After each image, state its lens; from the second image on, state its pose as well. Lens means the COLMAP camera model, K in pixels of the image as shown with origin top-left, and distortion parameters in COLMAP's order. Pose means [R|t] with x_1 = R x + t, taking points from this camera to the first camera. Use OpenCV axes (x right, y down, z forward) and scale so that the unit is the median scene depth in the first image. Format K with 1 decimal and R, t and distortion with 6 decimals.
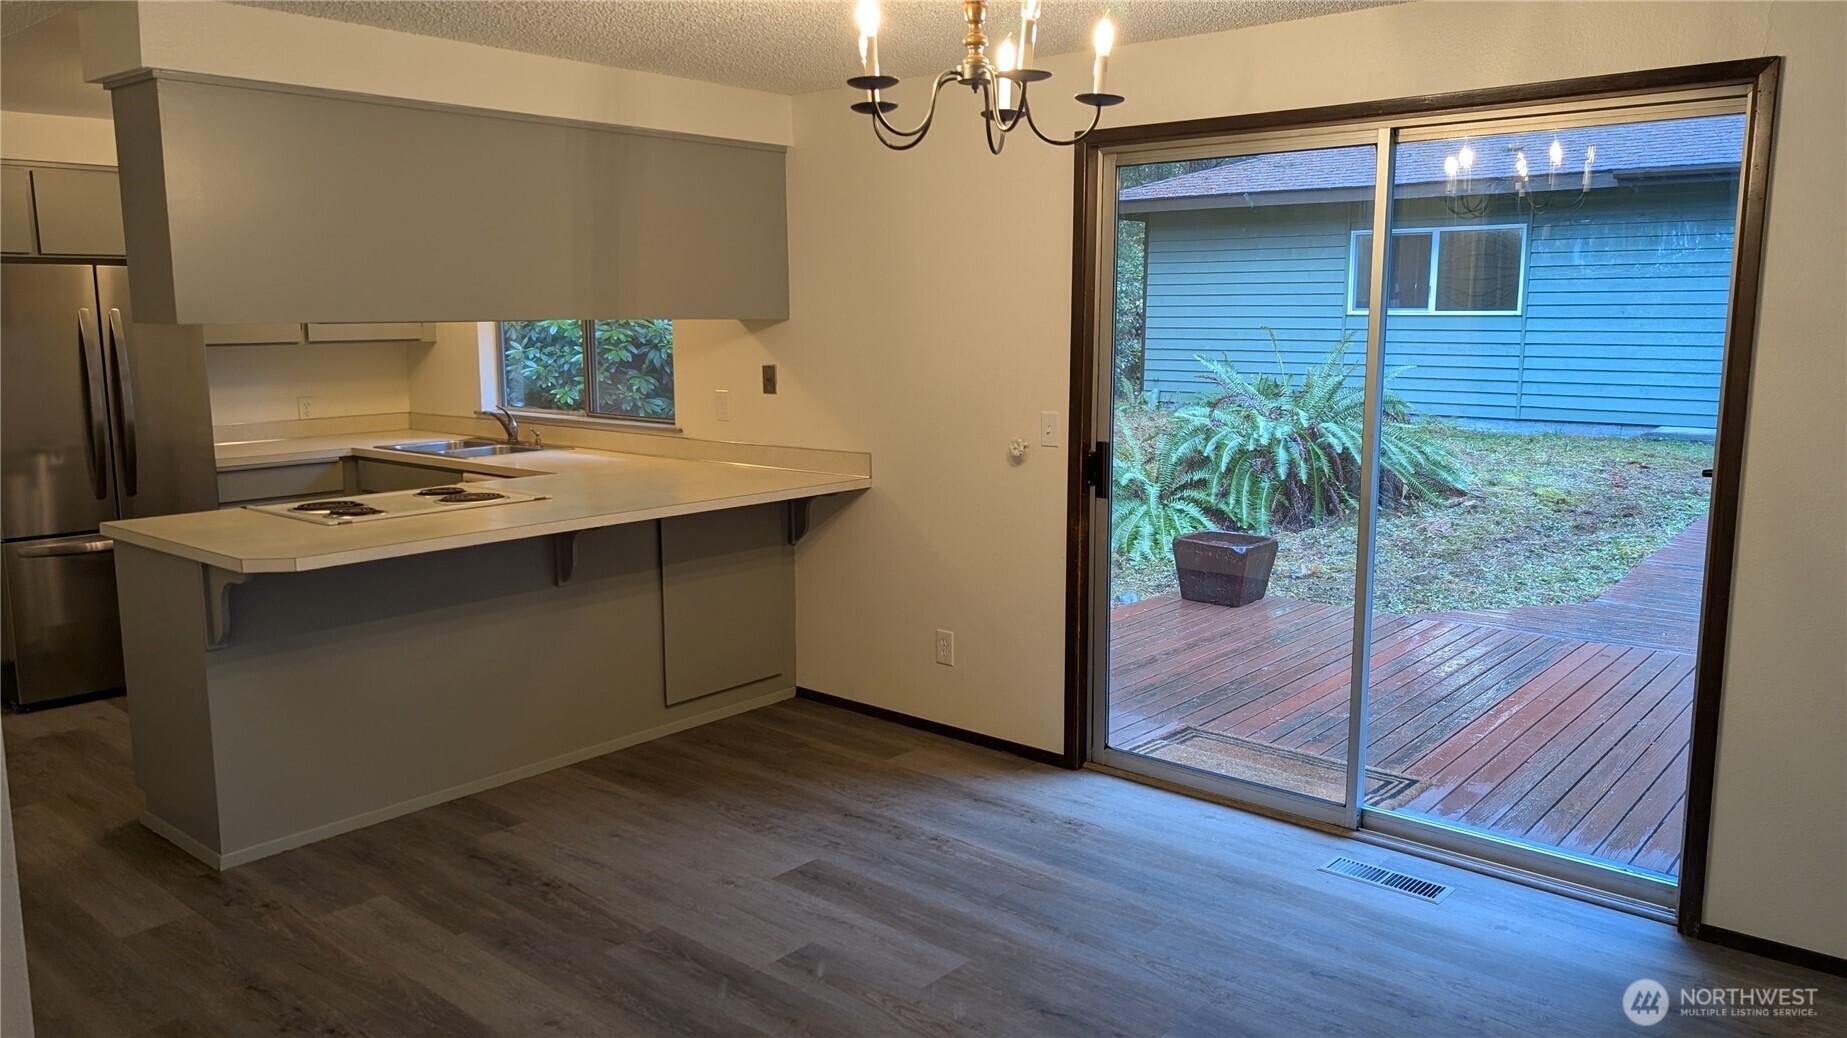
lens RADIAL K [[1330.3, 0, 923.5], [0, 1330.3, 519.0], [0, 0, 1]] dist [0.025726, -0.032073]
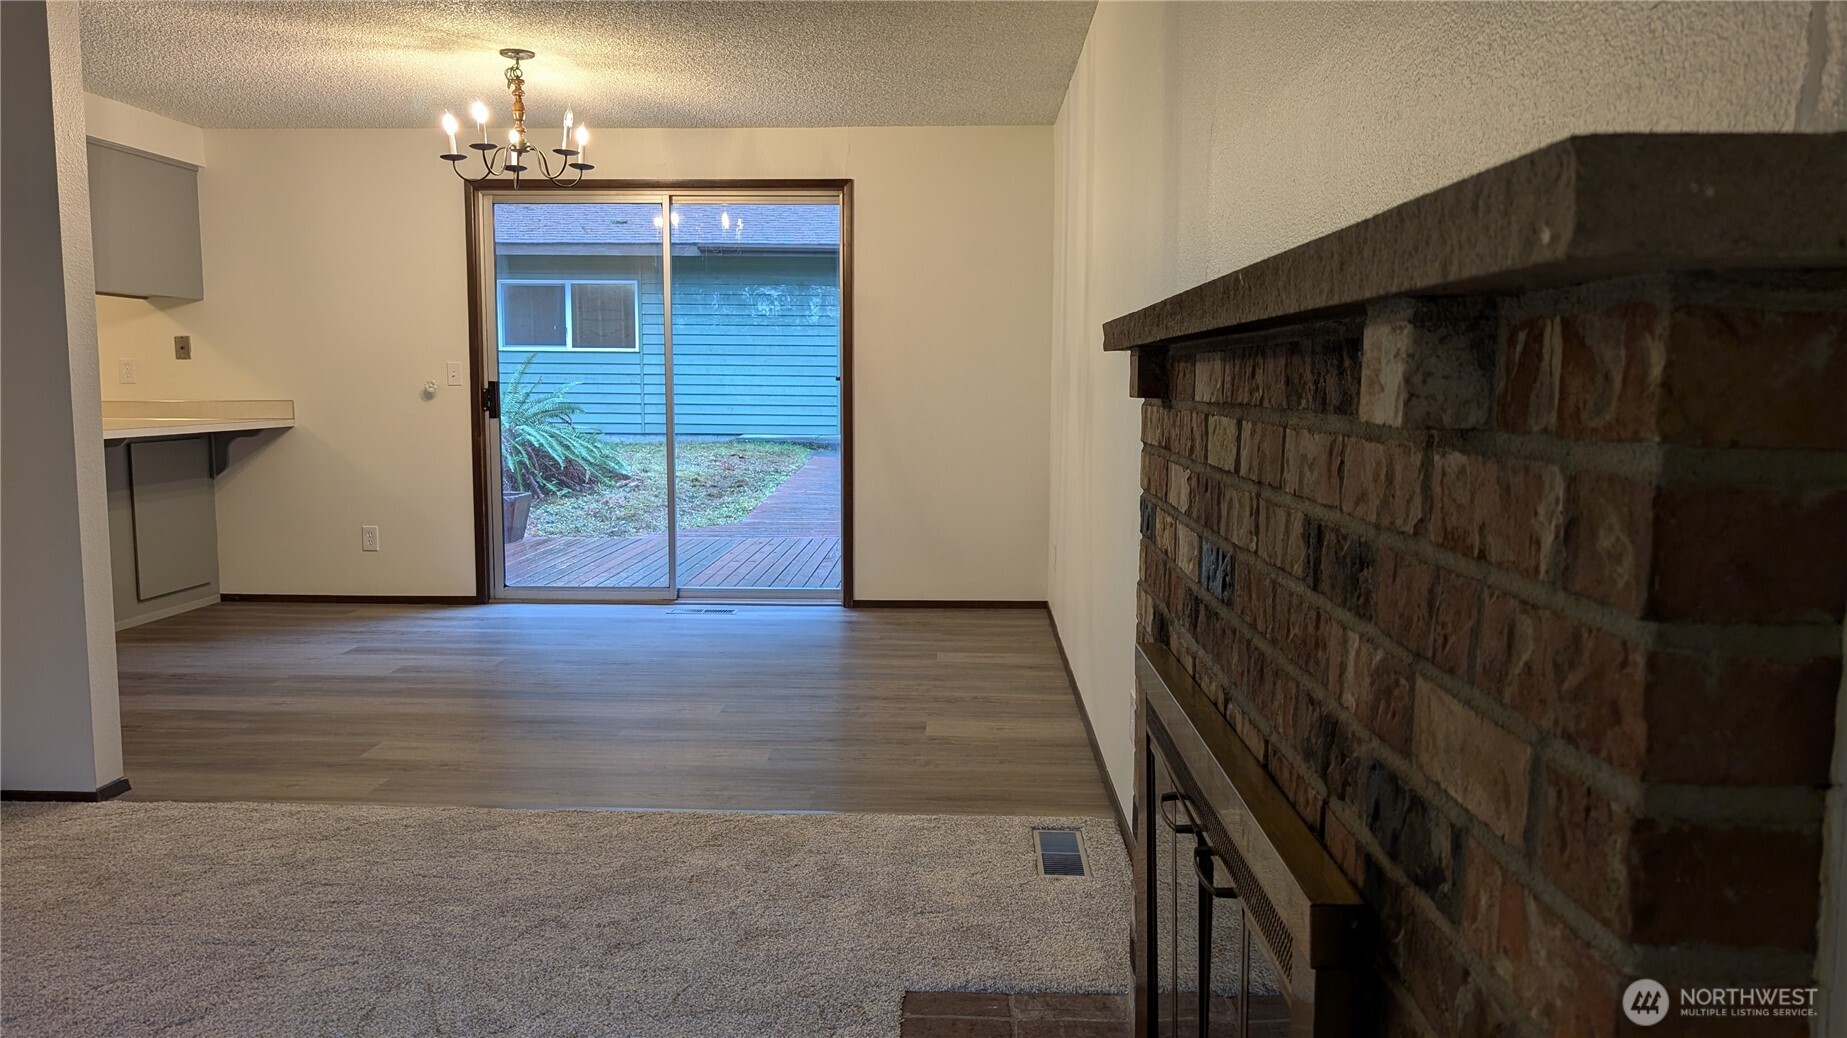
lens RADIAL K [[1330.3, 0, 923.5], [0, 1330.3, 519.0], [0, 0, 1]] dist [0.025726, -0.032073]
pose [[0.783463, -0.059133, 0.618618, -0.351140], [0.089302, 0.995844, -0.017906, 0.138085], [-0.614988, 0.069273, 0.785488, -0.399473]]
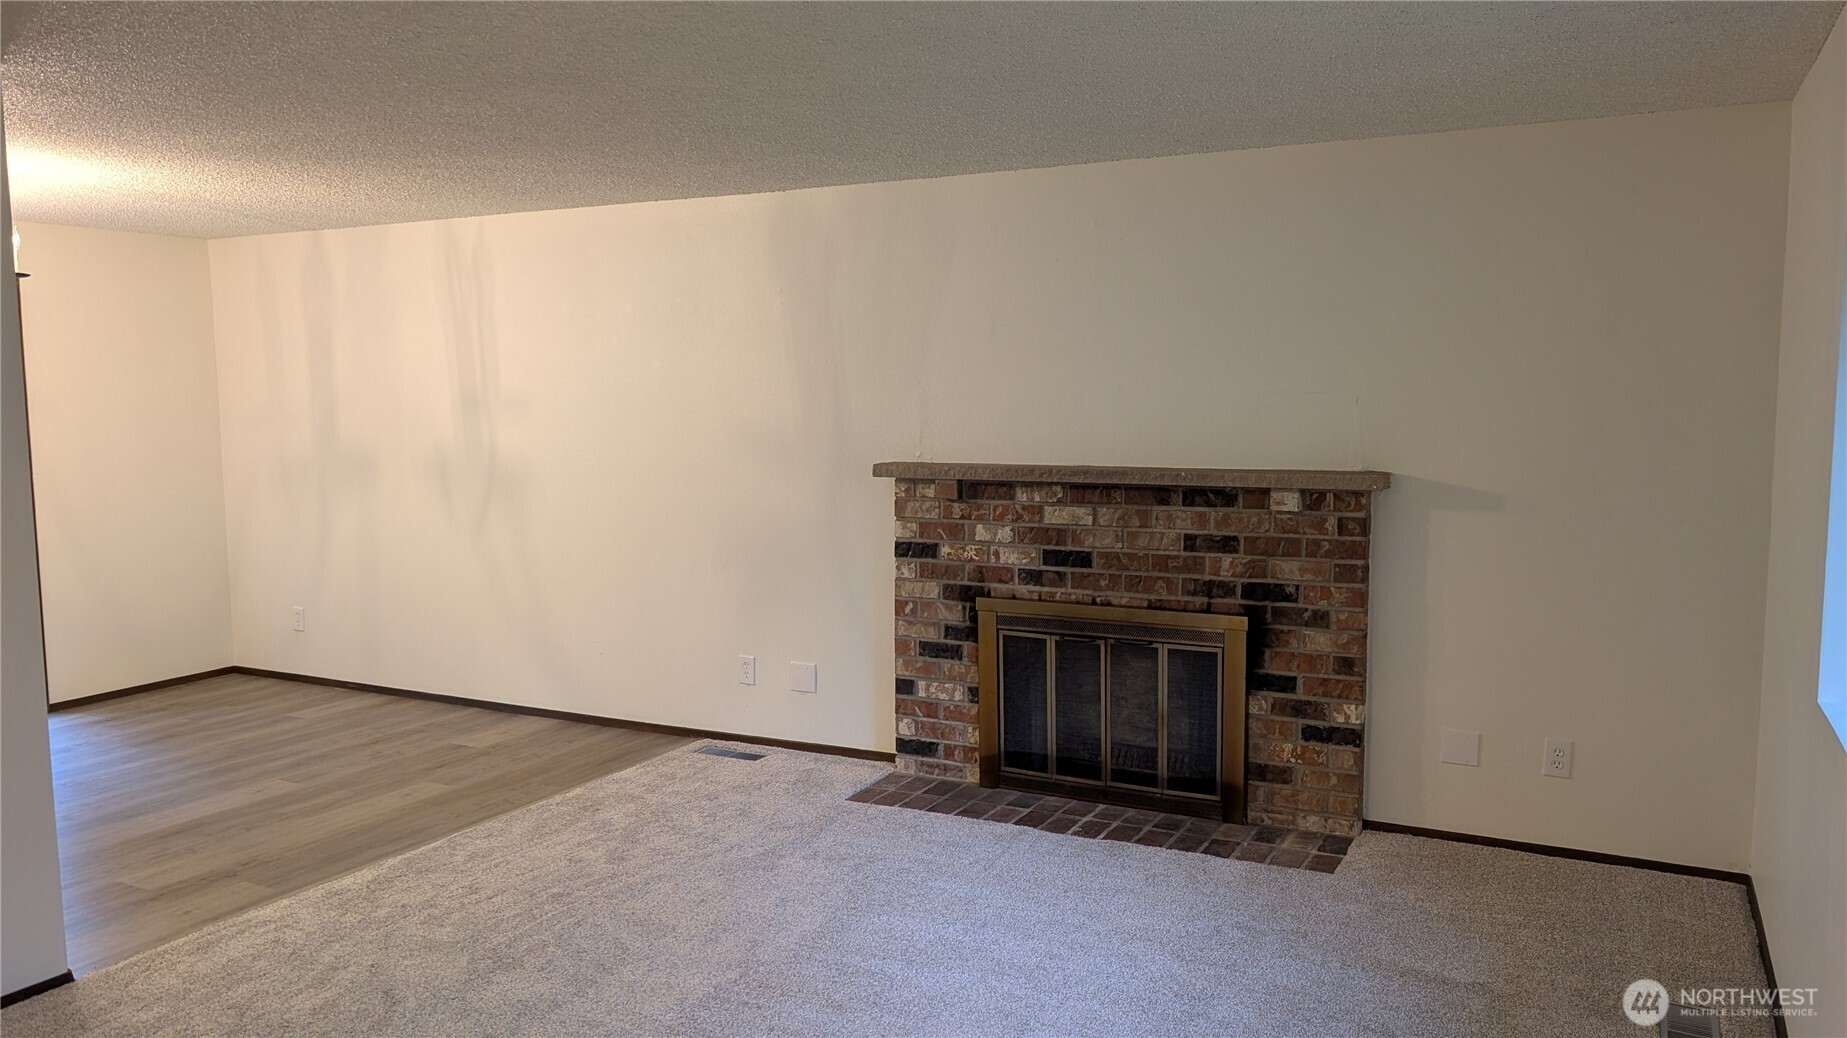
lens RADIAL K [[1330.3, 0, 923.5], [0, 1330.3, 519.0], [0, 0, 1]] dist [0.025726, -0.032073]
pose [[-0.214684, -0.090857, 0.972448, -1.271764], [0.158326, 0.979257, 0.126446, -0.077314], [-0.963765, 0.181110, -0.195845, 0.296143]]
